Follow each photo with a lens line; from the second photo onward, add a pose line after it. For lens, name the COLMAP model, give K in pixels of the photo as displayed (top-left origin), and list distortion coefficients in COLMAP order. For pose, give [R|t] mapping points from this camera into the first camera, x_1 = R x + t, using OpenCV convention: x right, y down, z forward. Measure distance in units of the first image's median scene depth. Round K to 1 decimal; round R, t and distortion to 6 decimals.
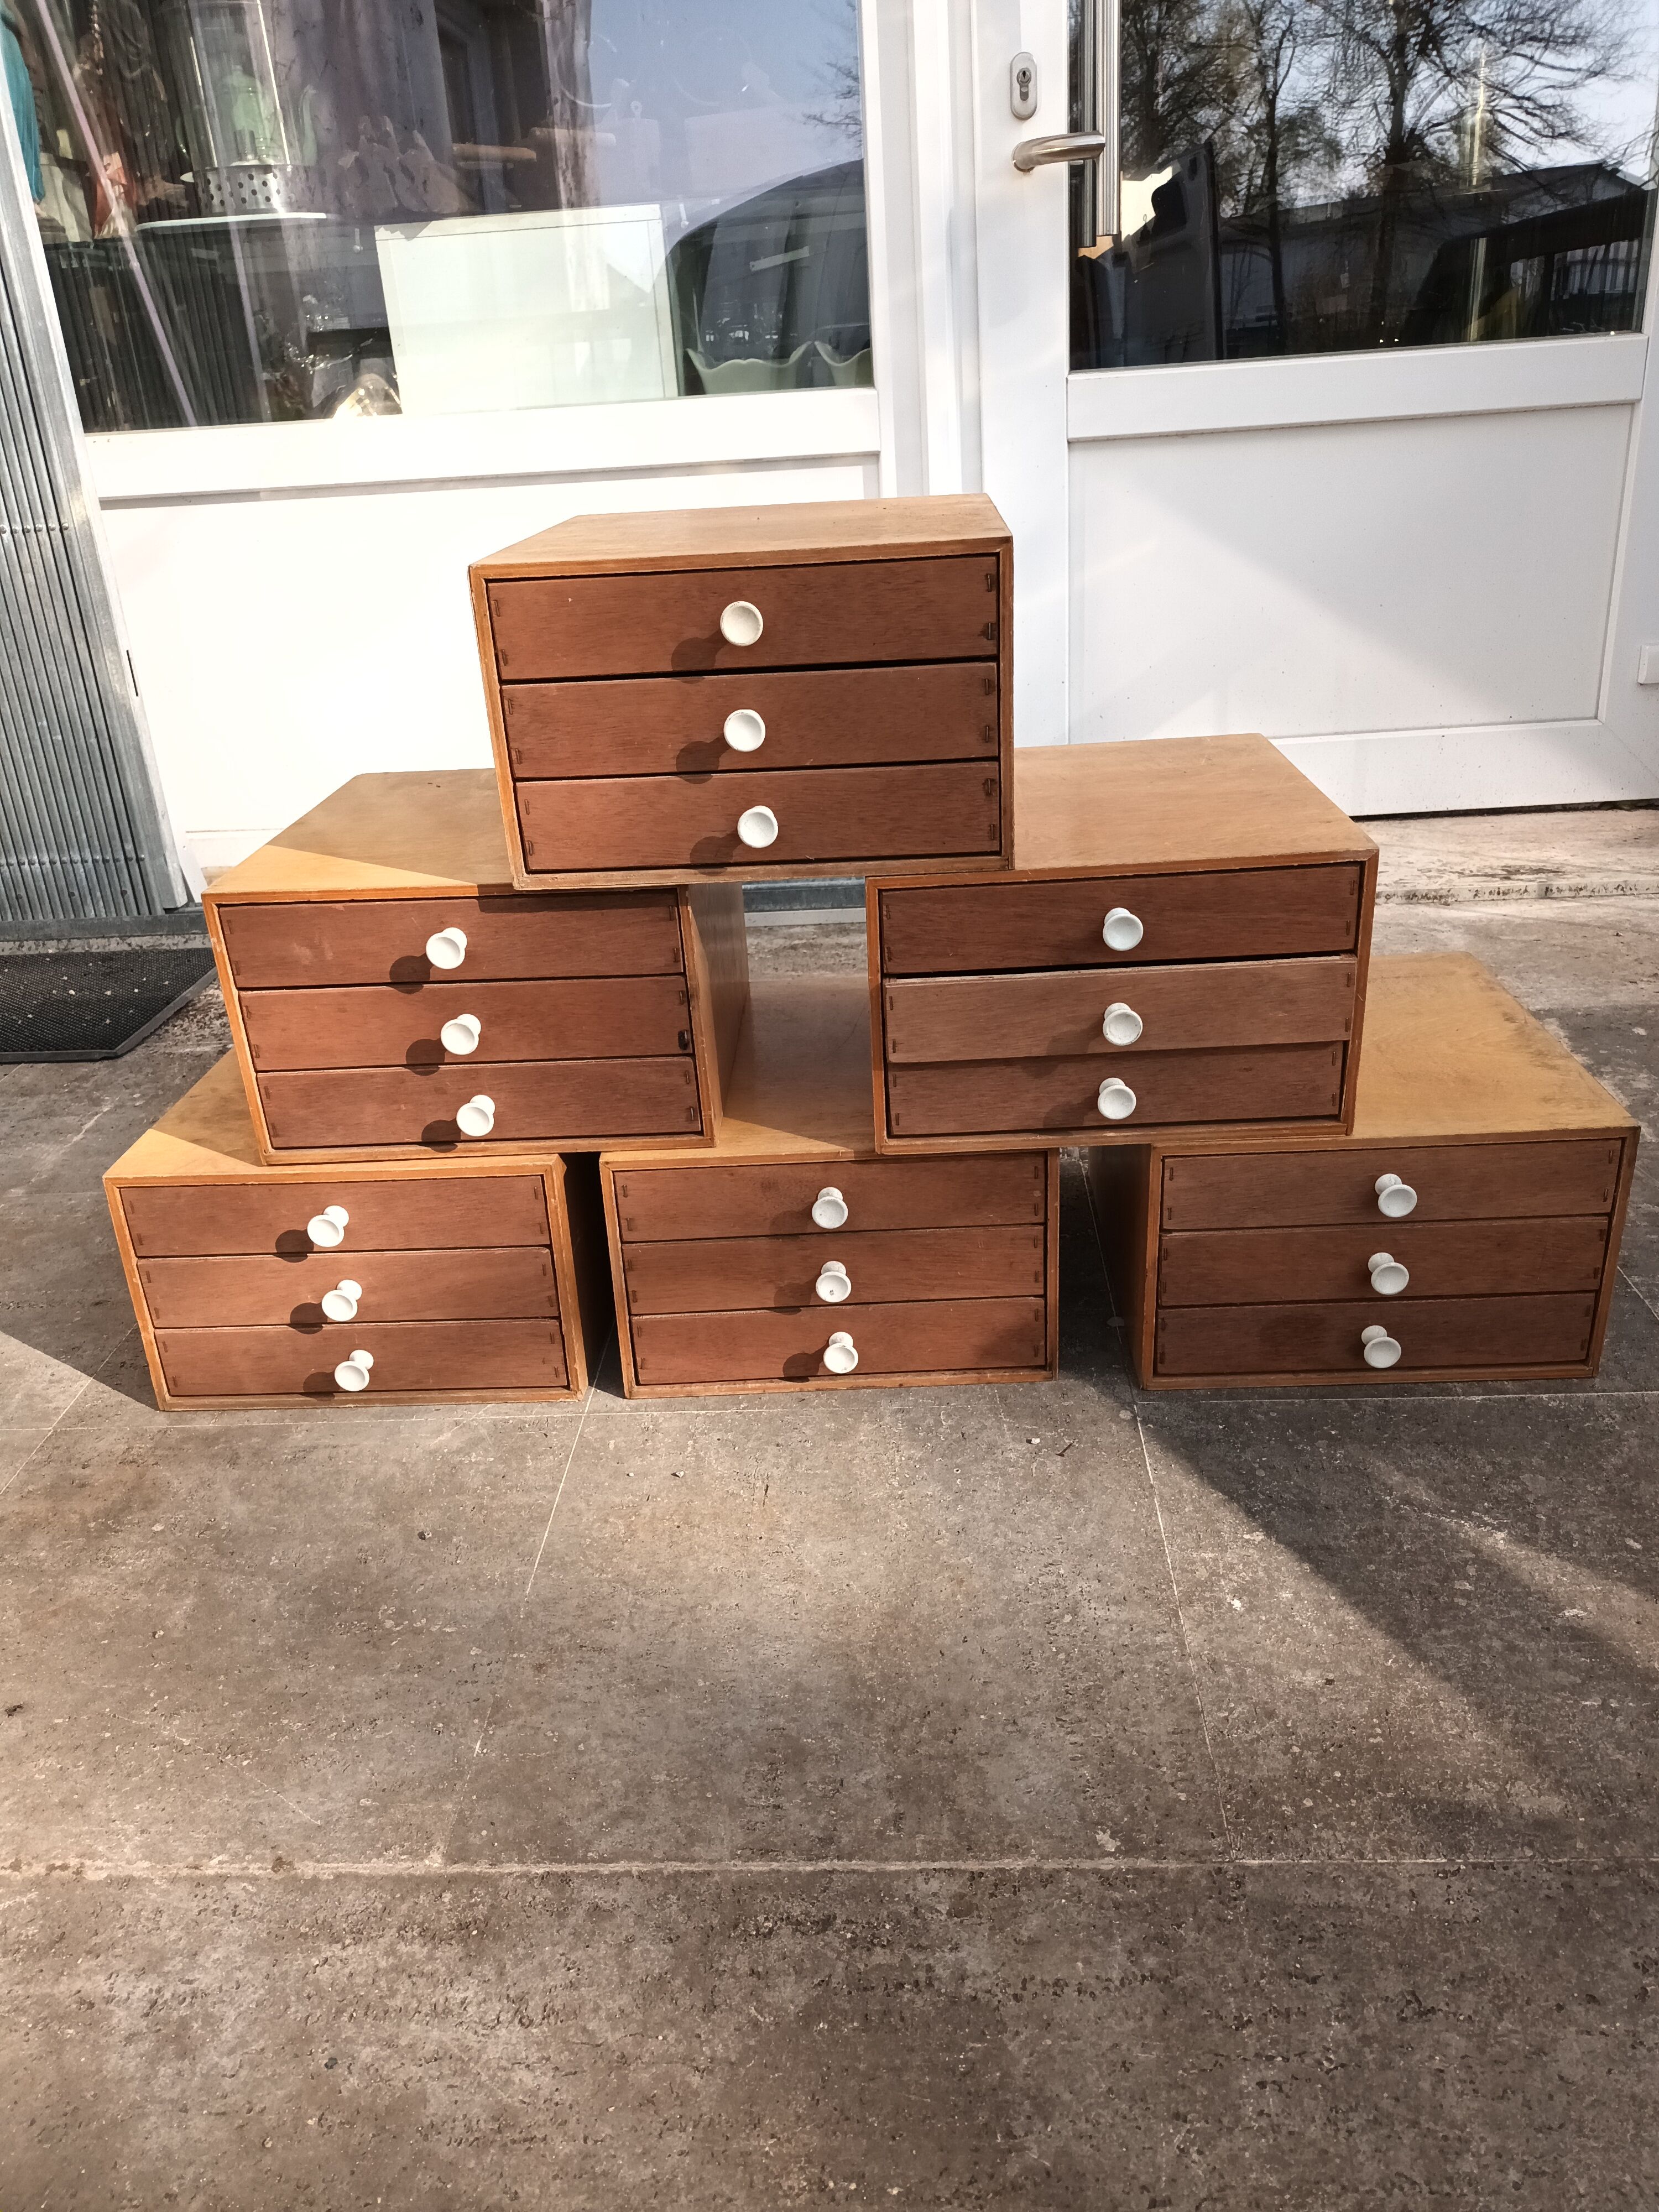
lens RADIAL K [[1640.2, 0, 824.0], [0, 1640.2, 1119.9], [0, 0, 1]] dist [0.037301, -0.047386]
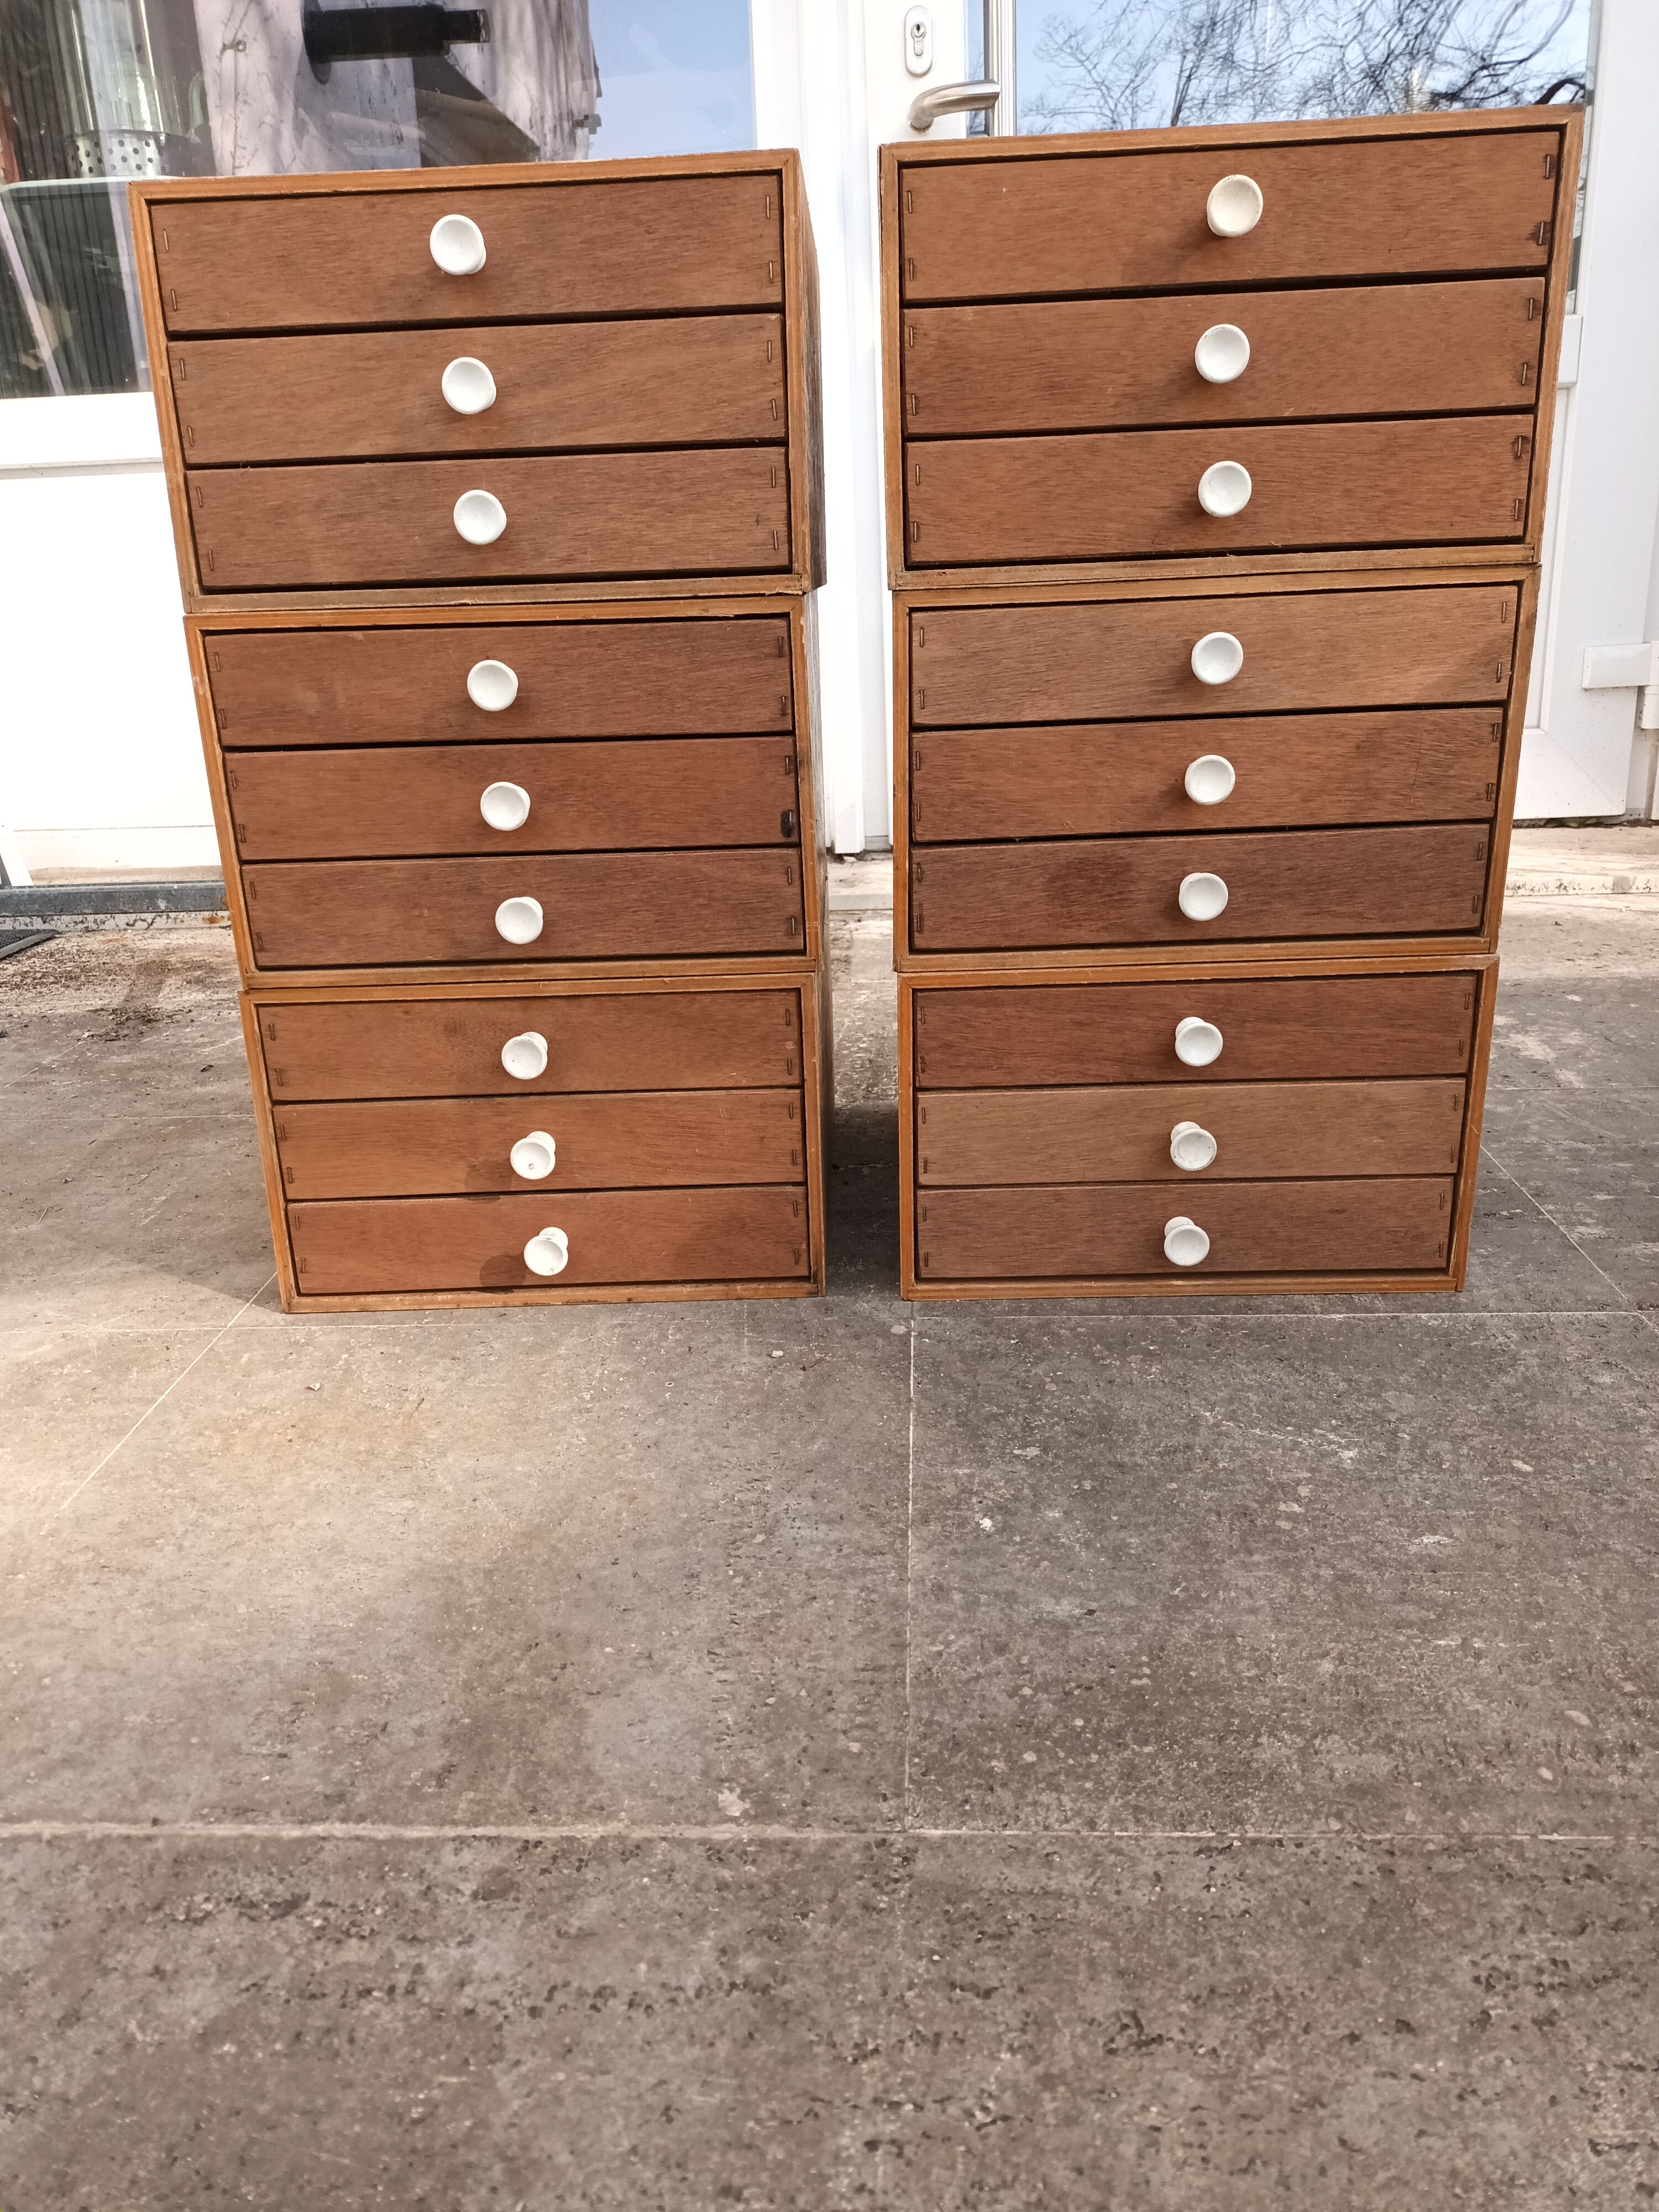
lens RADIAL K [[1640.2, 0, 818.3], [0, 1640.2, 1119.4], [0, 0, 1]] dist [0.037301, -0.047386]
pose [[0.999770, 0.021394, -0.001723, 0.170551], [-0.021461, 0.995185, -0.095641, 0.182970], [-0.000332, 0.095656, 0.995414, 0.239715]]
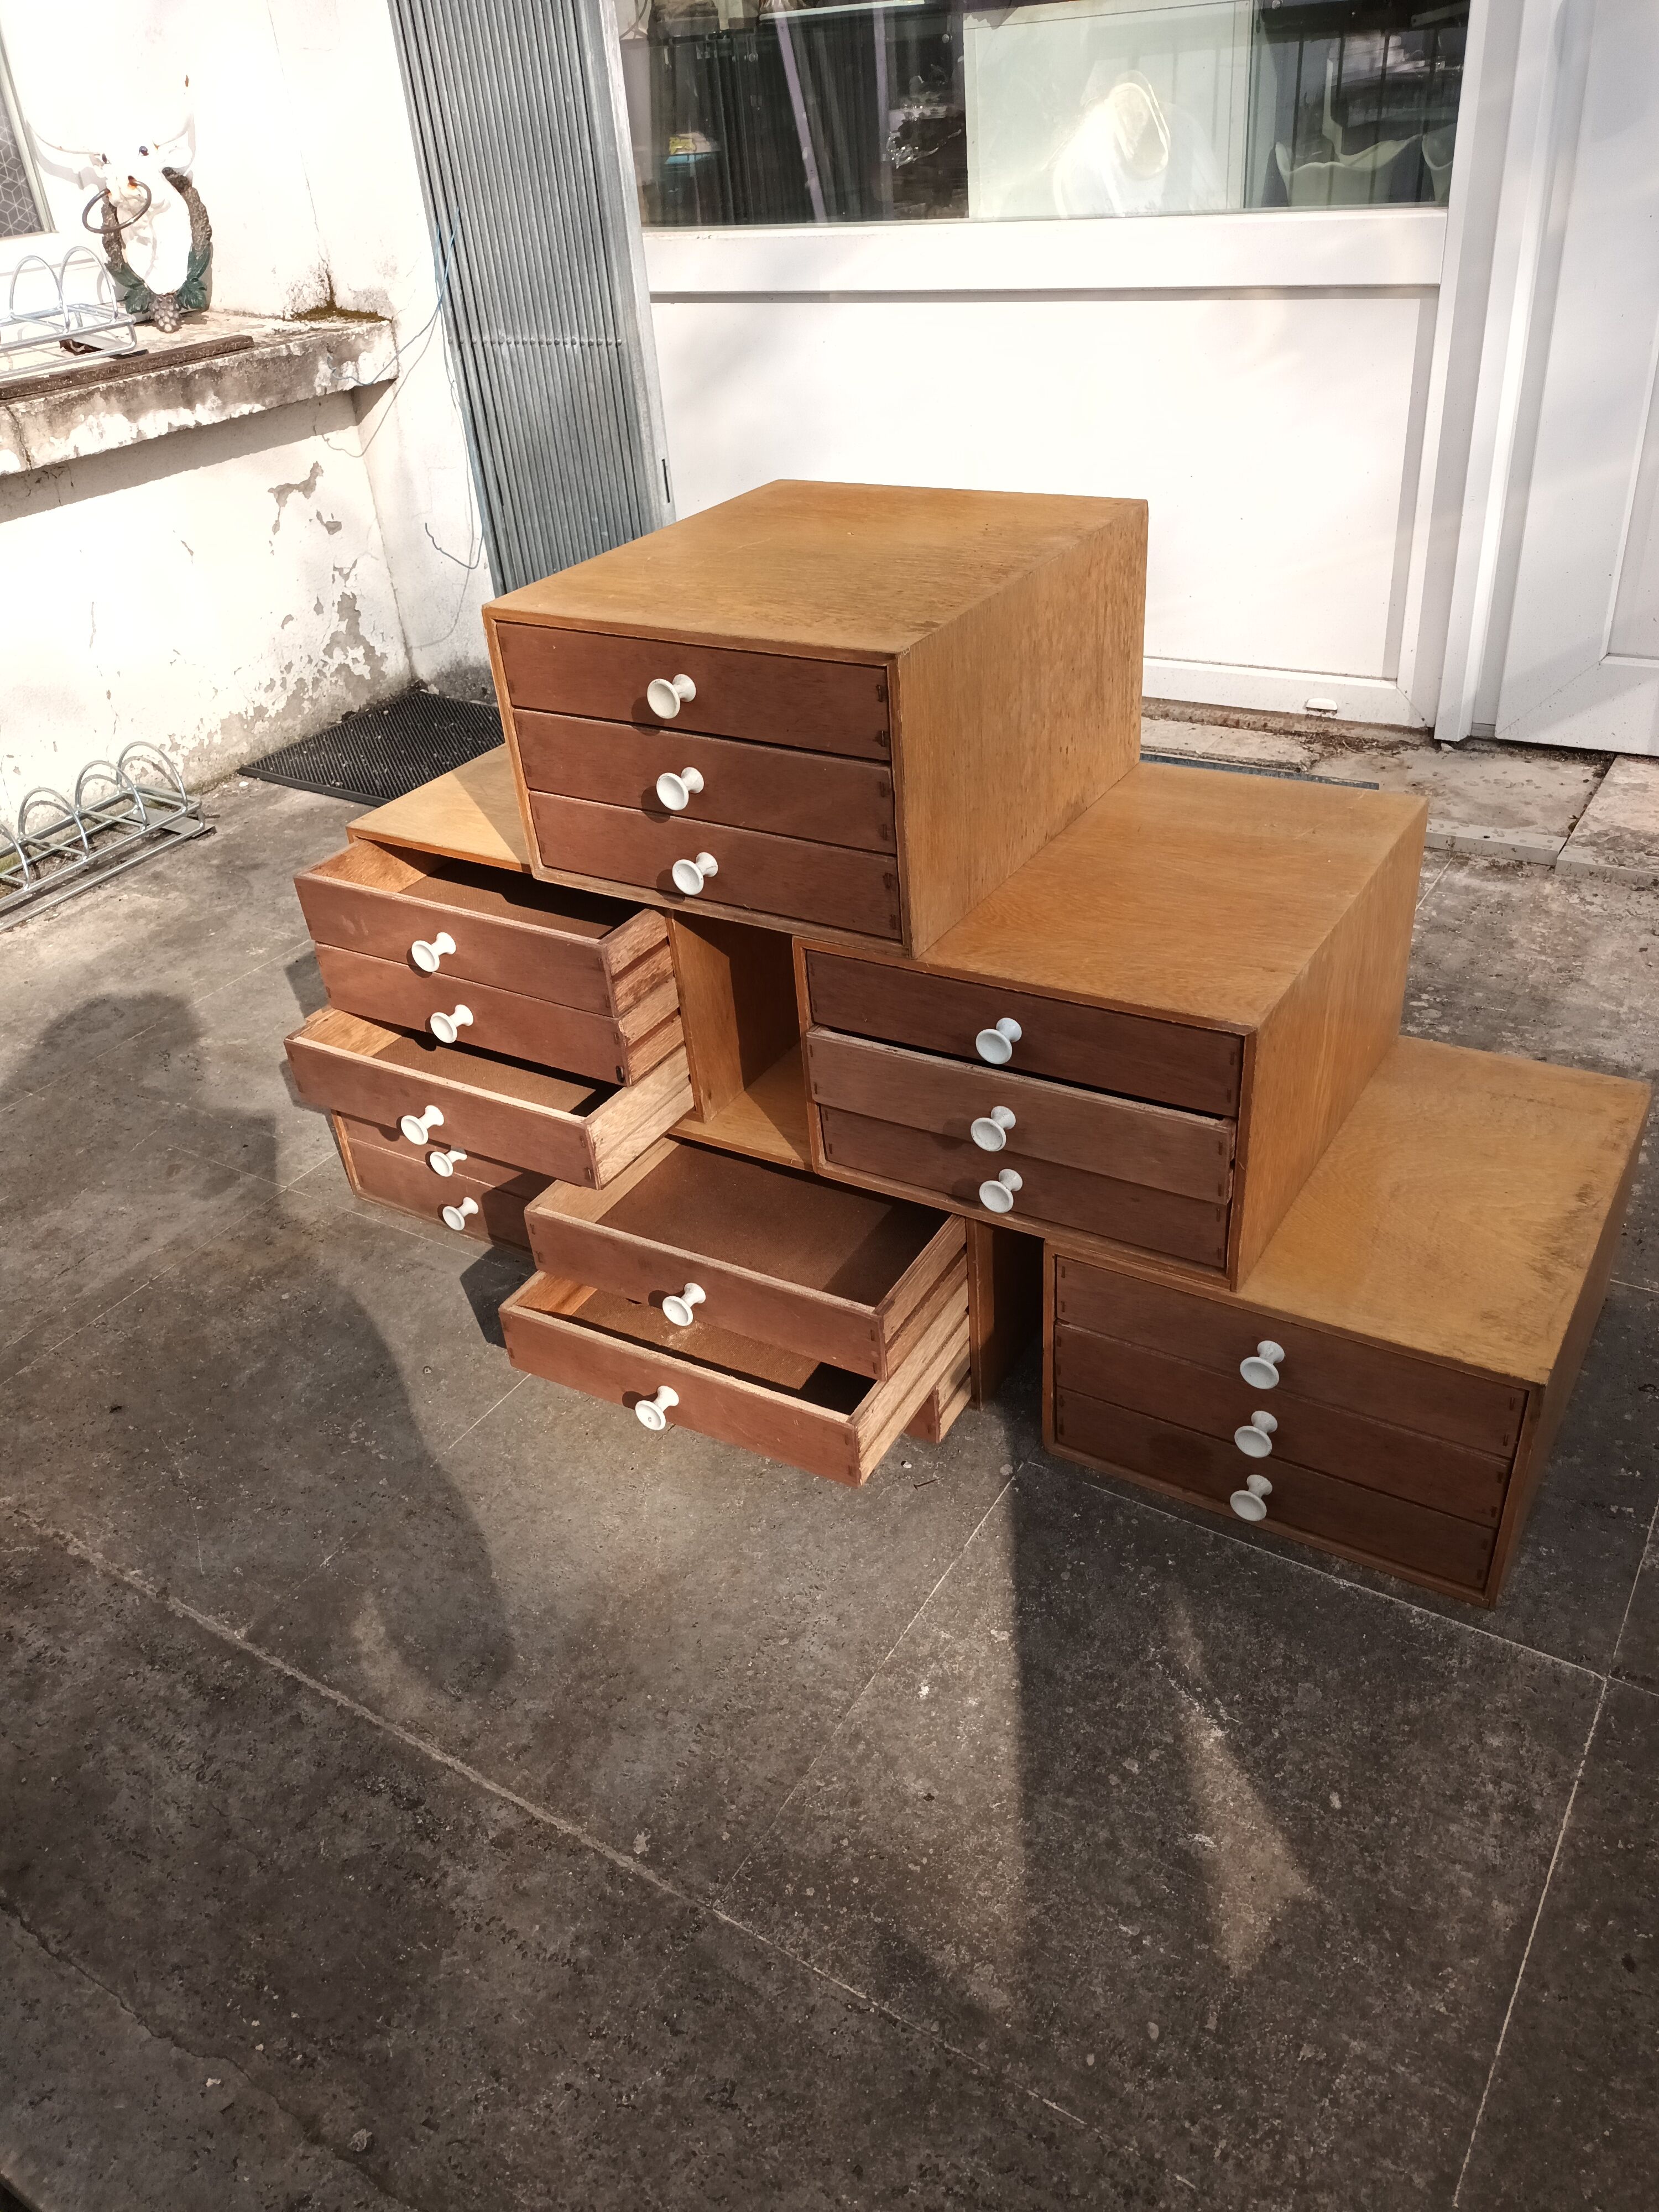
lens RADIAL K [[1640.2, 0, 834.4], [0, 1640.2, 1108.4], [0, 0, 1]] dist [0.037301, -0.047386]
pose [[0.871832, 0.254997, -0.418194, 0.546749], [-0.174762, 0.959545, 0.220754, -0.293654], [0.457567, -0.119376, 0.881125, 0.075618]]
